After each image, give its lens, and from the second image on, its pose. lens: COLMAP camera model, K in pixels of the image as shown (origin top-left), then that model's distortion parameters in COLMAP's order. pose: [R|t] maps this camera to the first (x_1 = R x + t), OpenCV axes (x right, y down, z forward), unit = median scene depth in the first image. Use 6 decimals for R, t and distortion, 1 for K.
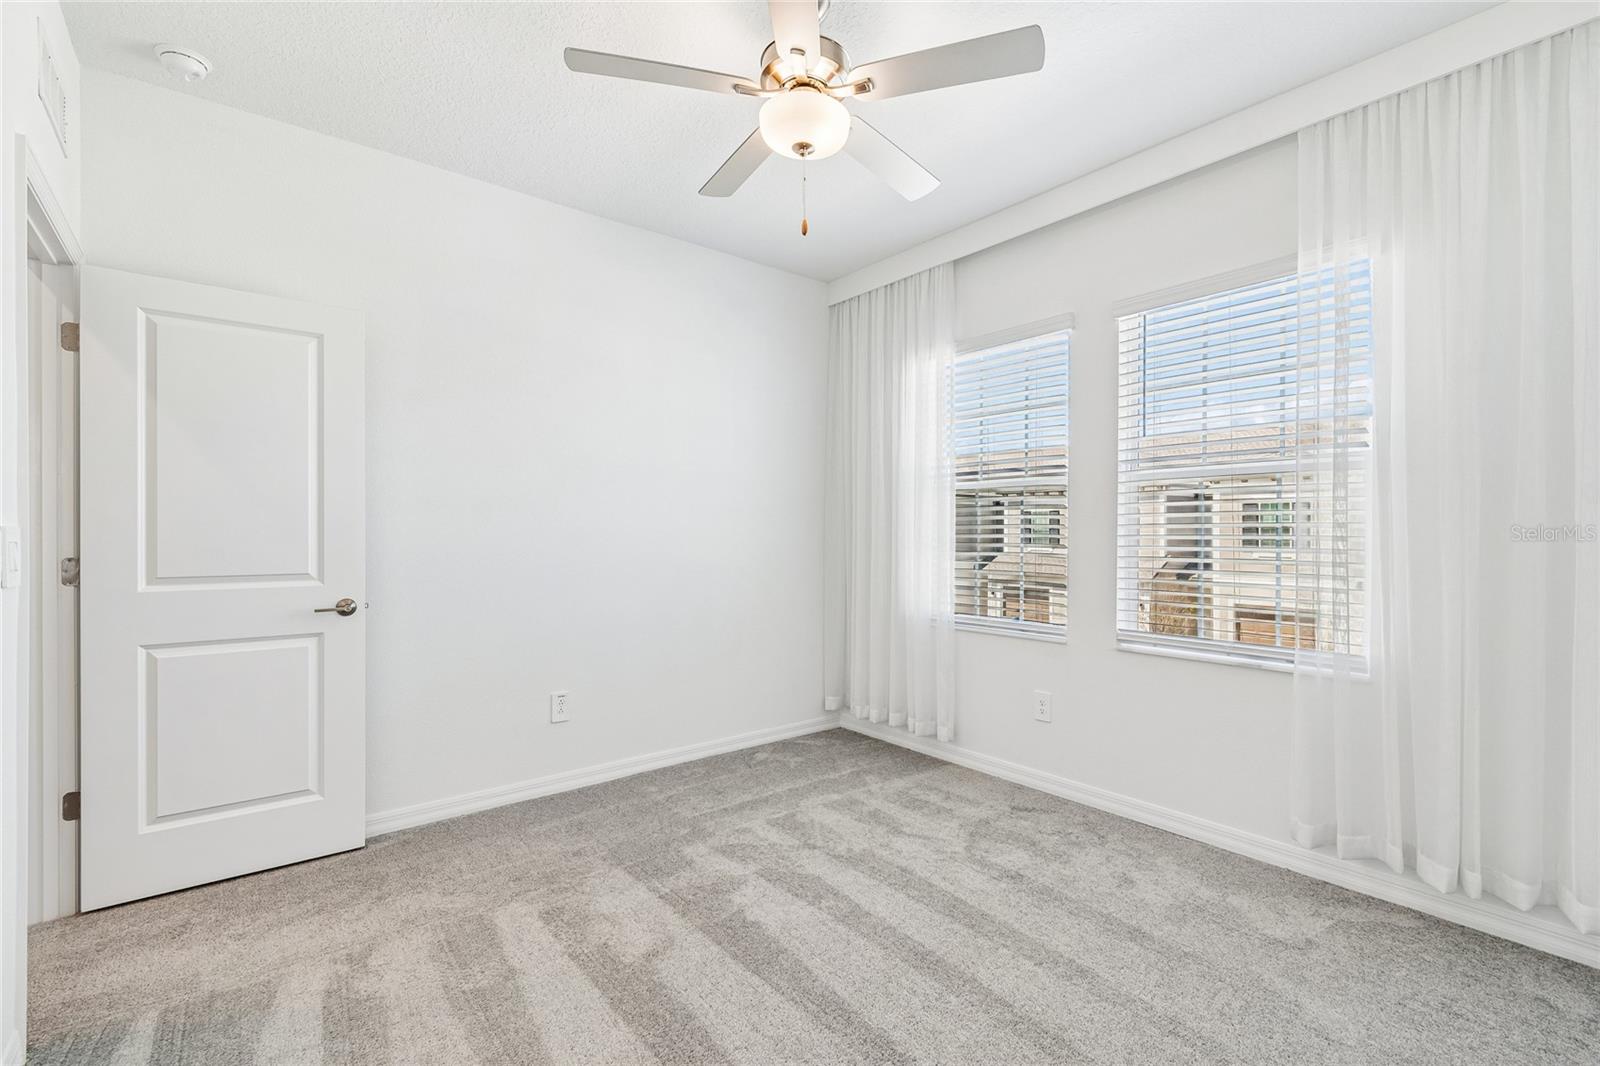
lens RADIAL K [[706.6, 0, 810.2], [0, 706.6, 533.9], [0, 0, 1]] dist [0.002221, -0.001418]
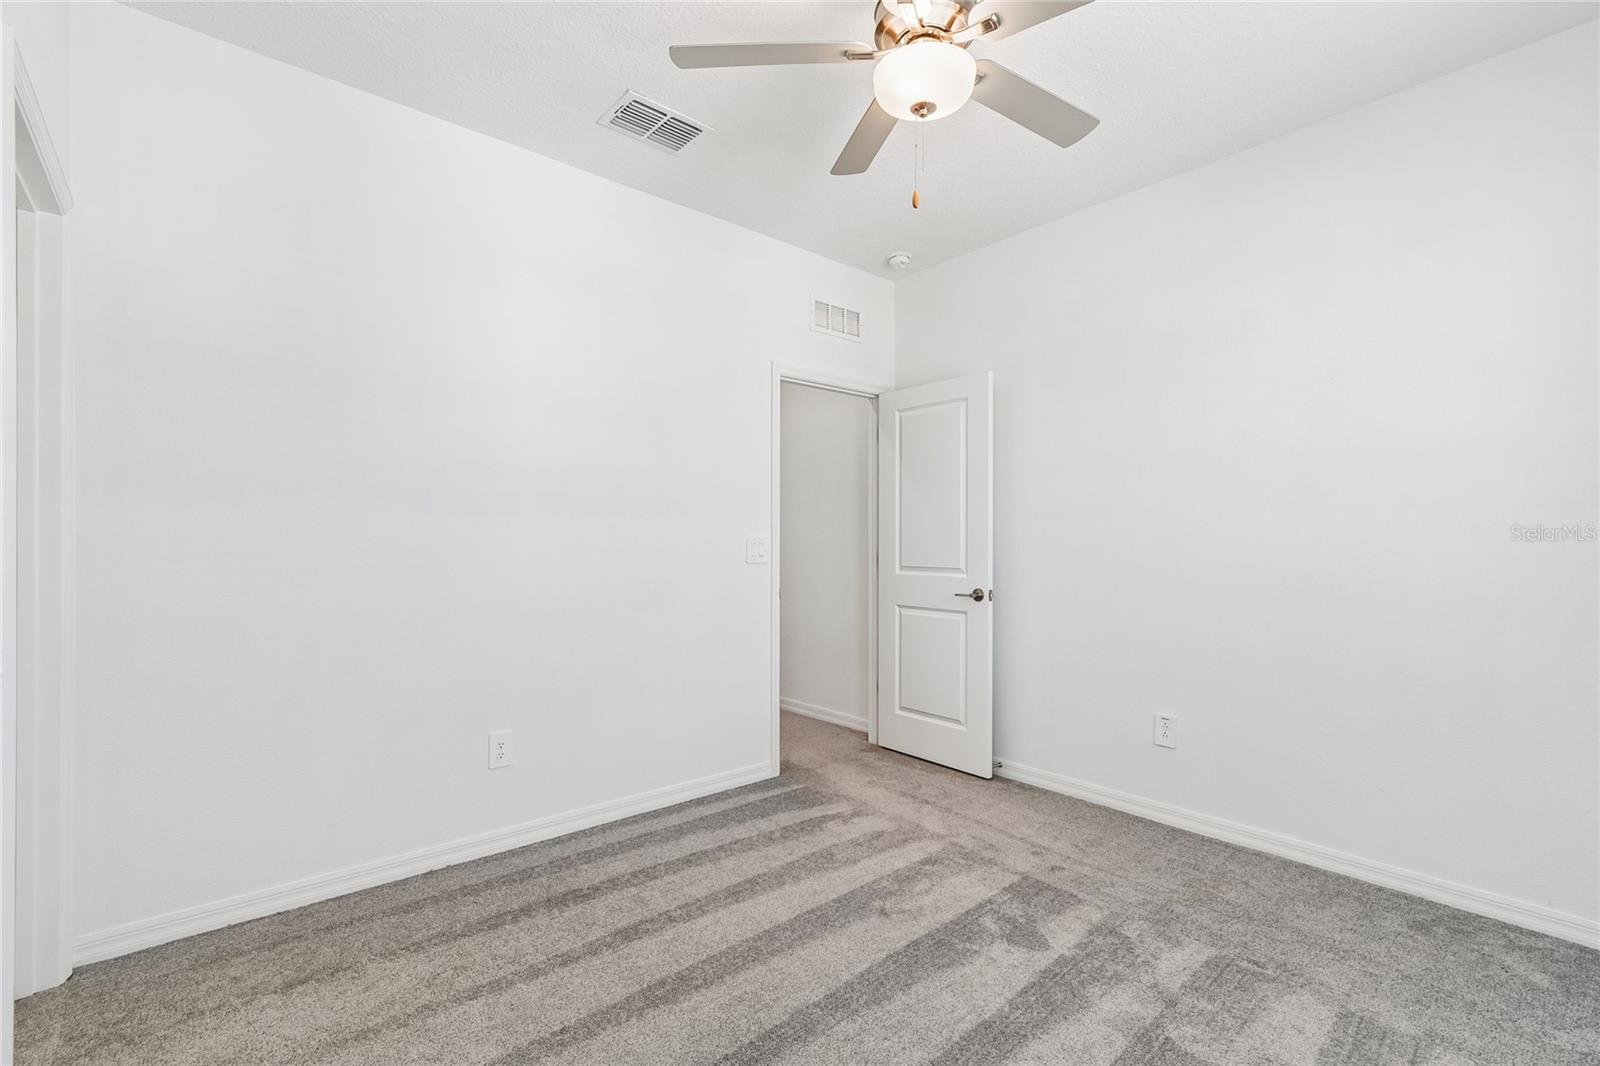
lens RADIAL K [[706.6, 0, 810.2], [0, 706.6, 533.9], [0, 0, 1]] dist [0.002221, -0.001418]
pose [[0.020392, -0.017729, -0.999635, 0.710873], [-0.003426, 0.999836, -0.017803, 0.013441], [0.999786, 0.003787, 0.020328, 0.674193]]
